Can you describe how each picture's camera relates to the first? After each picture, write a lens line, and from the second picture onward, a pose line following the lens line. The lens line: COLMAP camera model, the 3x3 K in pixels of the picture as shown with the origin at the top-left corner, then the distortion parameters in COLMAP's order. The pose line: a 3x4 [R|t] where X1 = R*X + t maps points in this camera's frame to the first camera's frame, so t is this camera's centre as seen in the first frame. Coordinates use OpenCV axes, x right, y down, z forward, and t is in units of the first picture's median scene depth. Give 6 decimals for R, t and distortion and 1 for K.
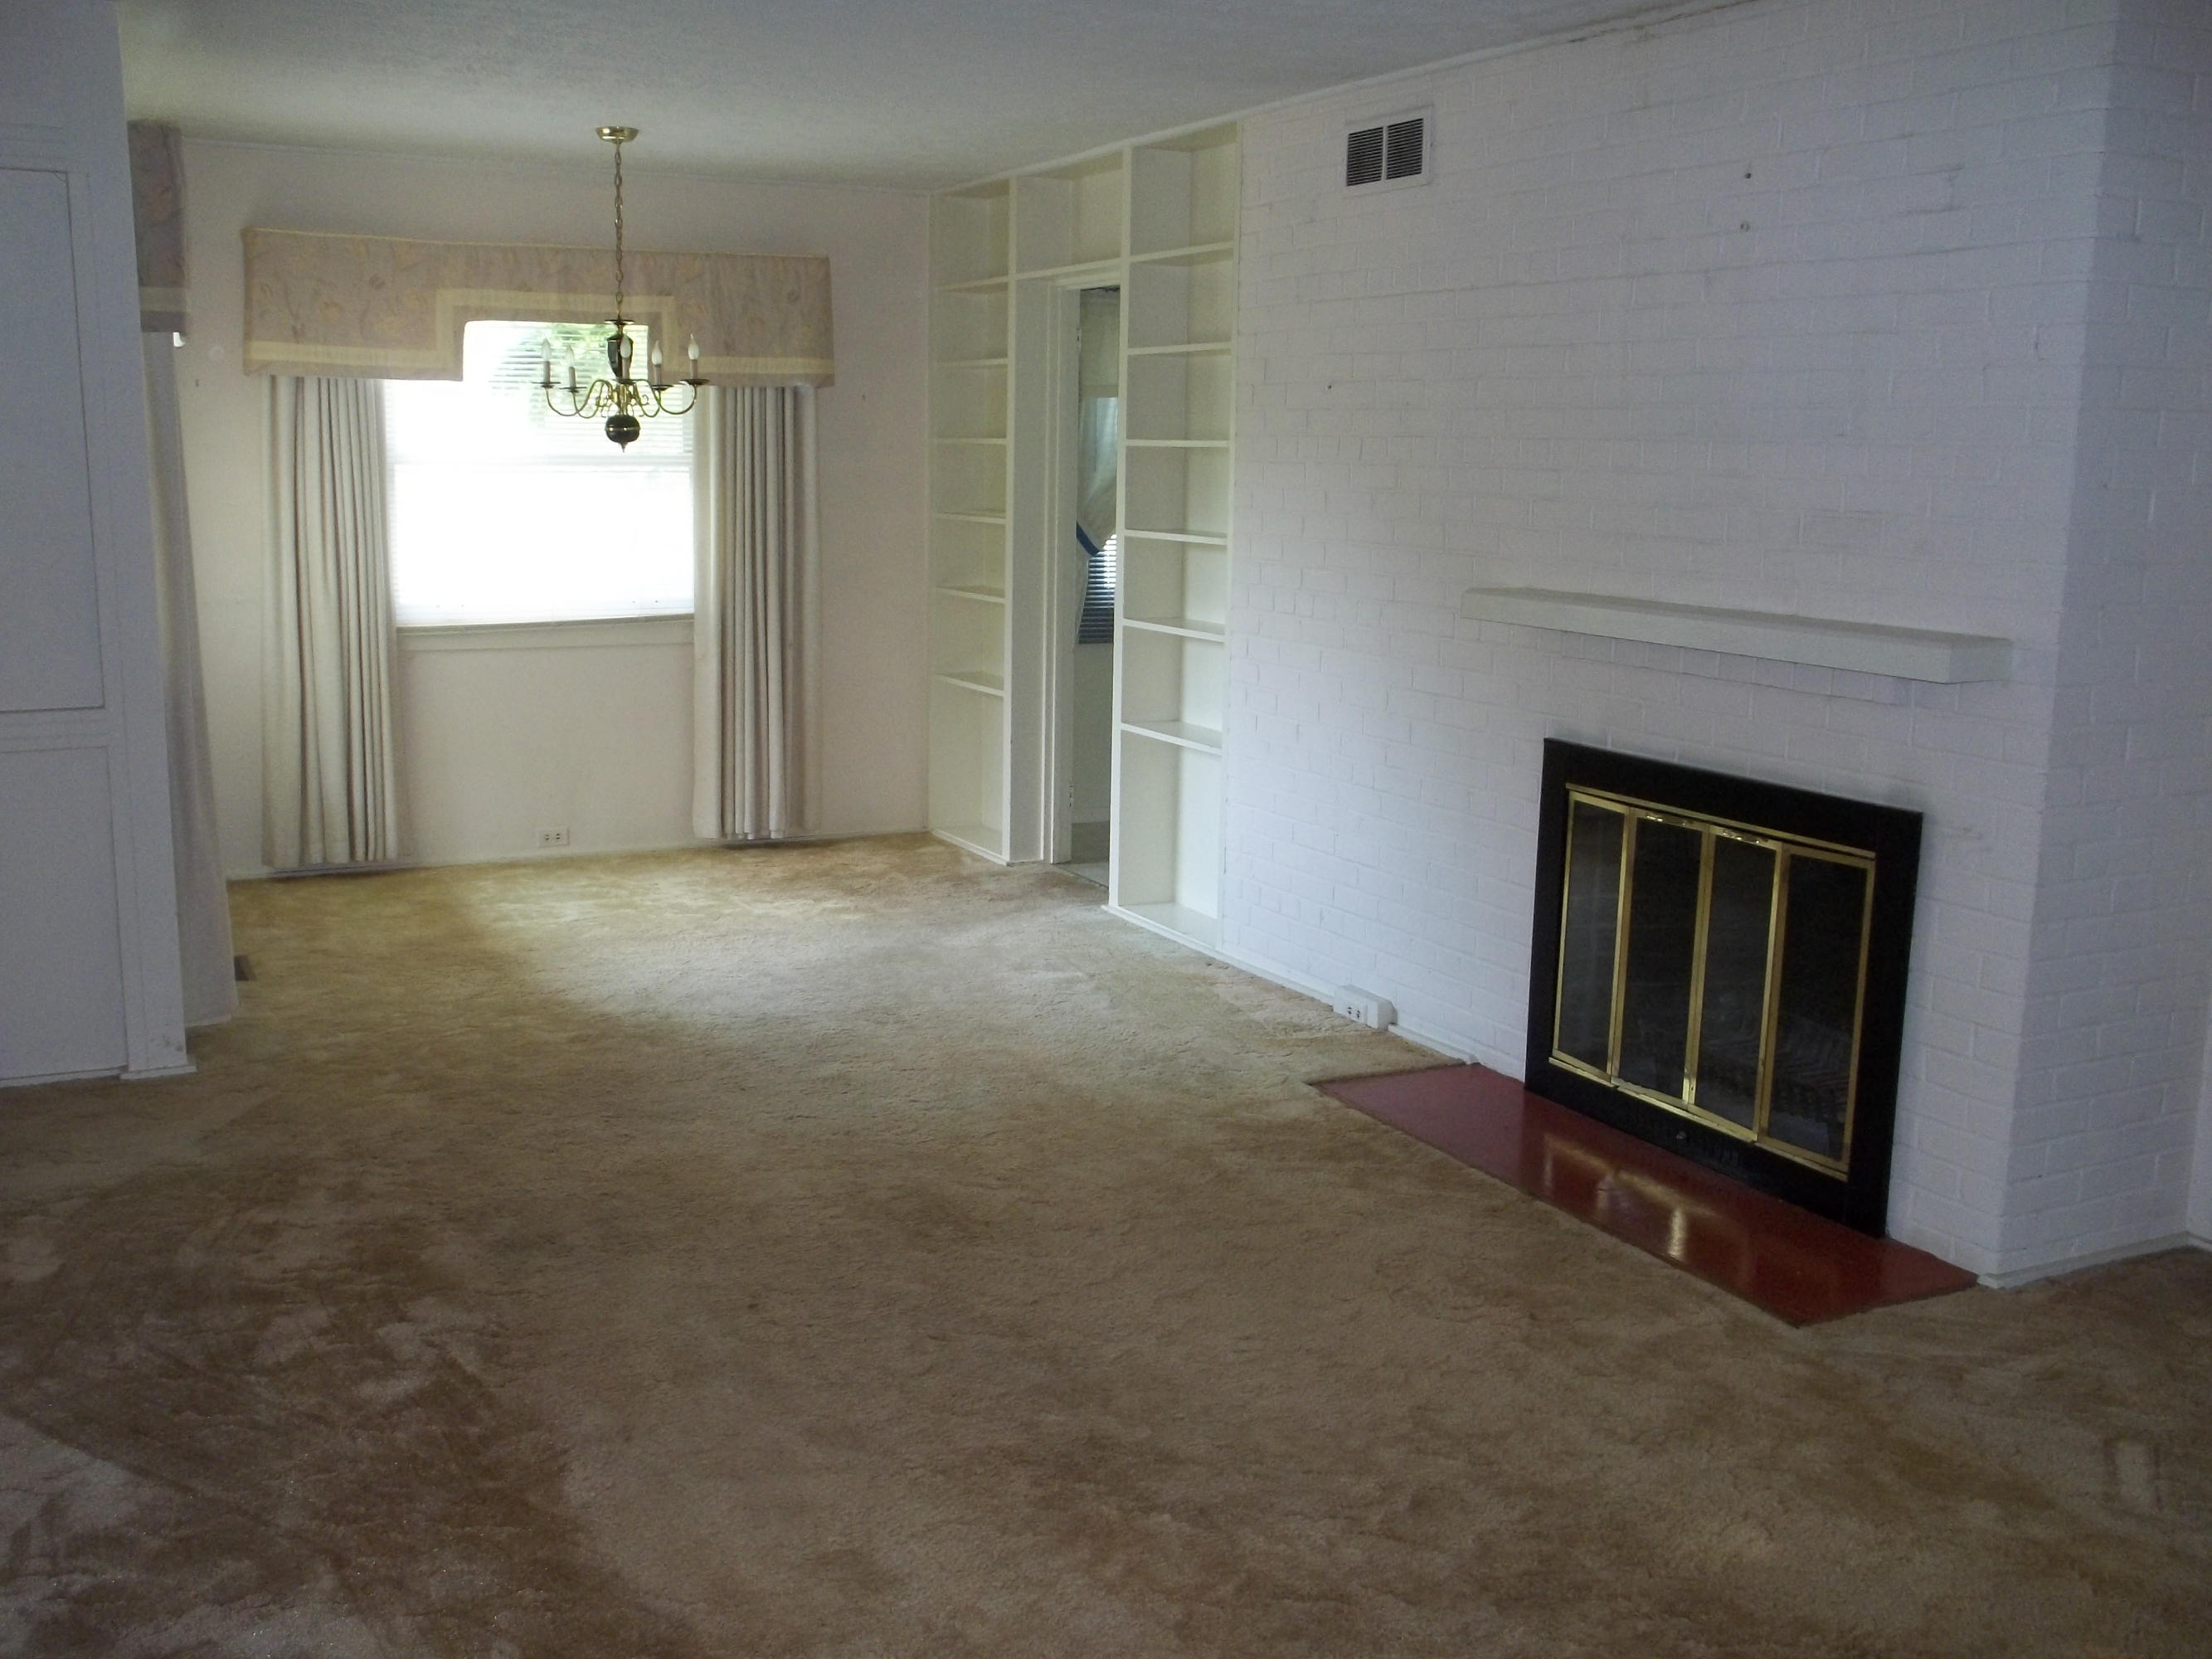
lens RADIAL K [[2159.1, 0, 1106.0], [0, 2159.1, 829.5], [0, 0, 1]] dist [-0.133434, 0.239527]
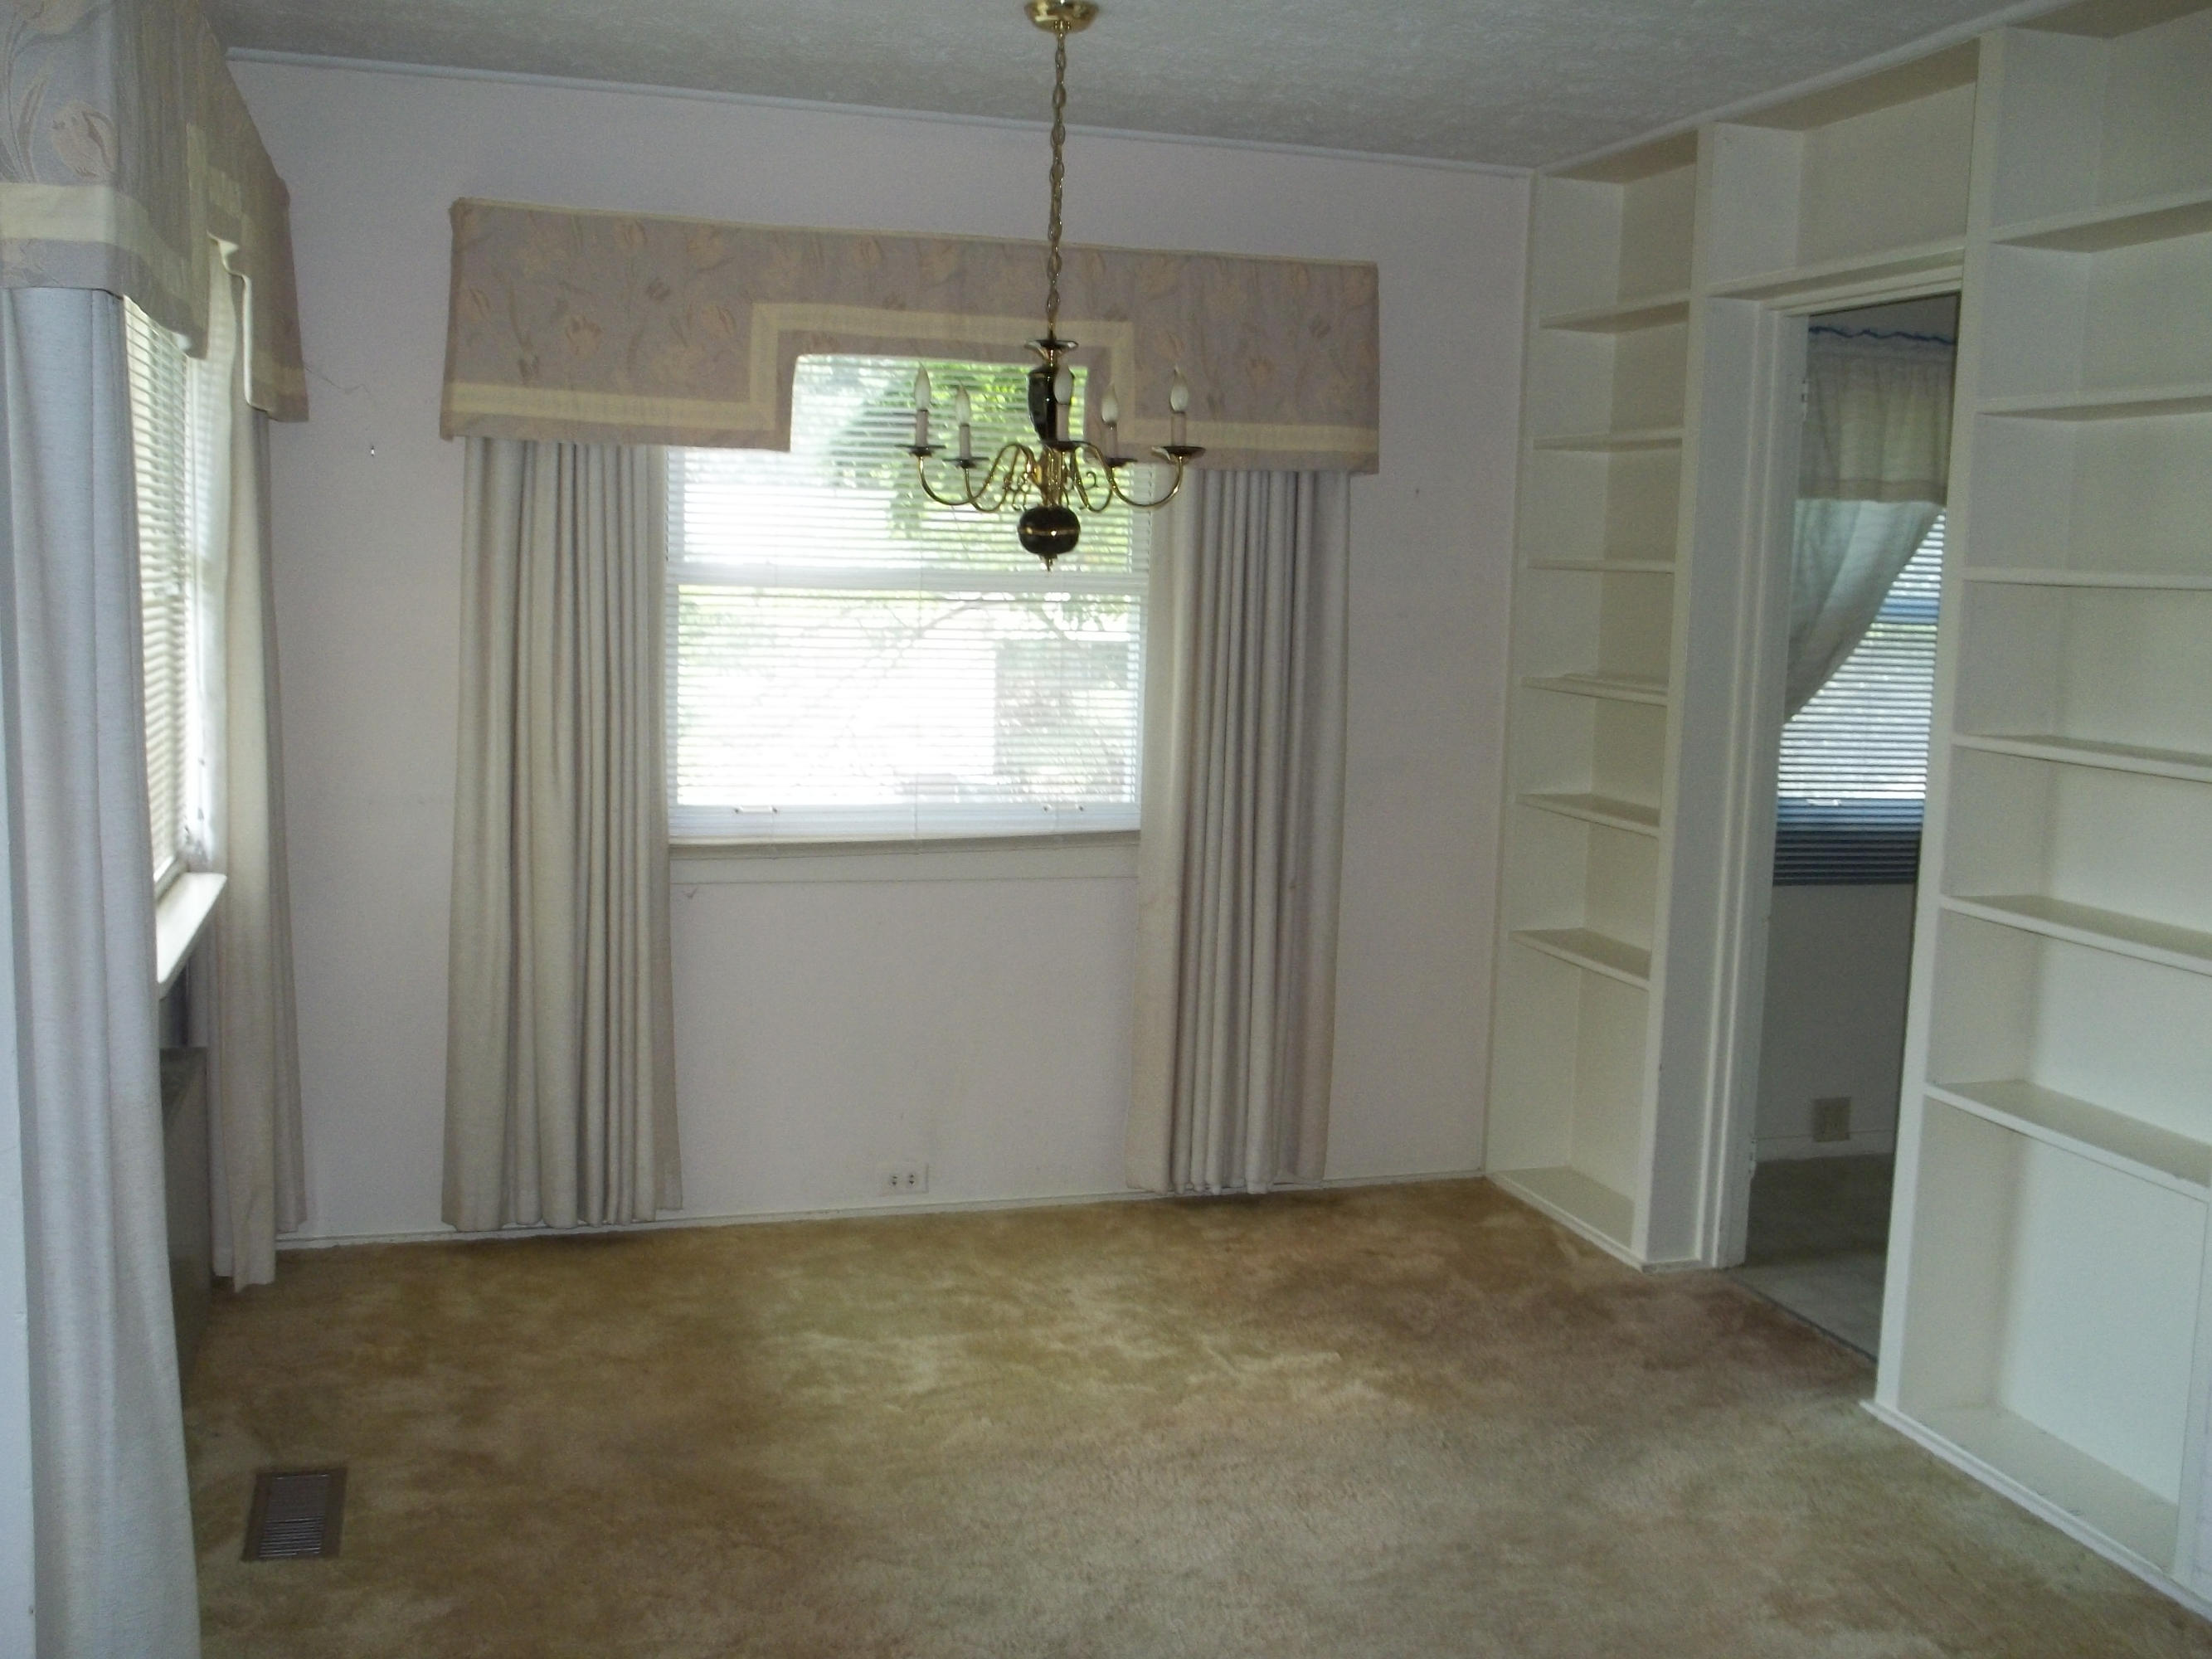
lens RADIAL K [[2159.1, 0, 1106.0], [0, 2159.1, 829.5], [0, 0, 1]] dist [-0.133434, 0.239527]
pose [[0.985335, 0.032324, -0.167541, -0.105715], [-0.041782, 0.997707, -0.053237, -0.073552], [0.165436, 0.059456, 0.984427, 0.416625]]
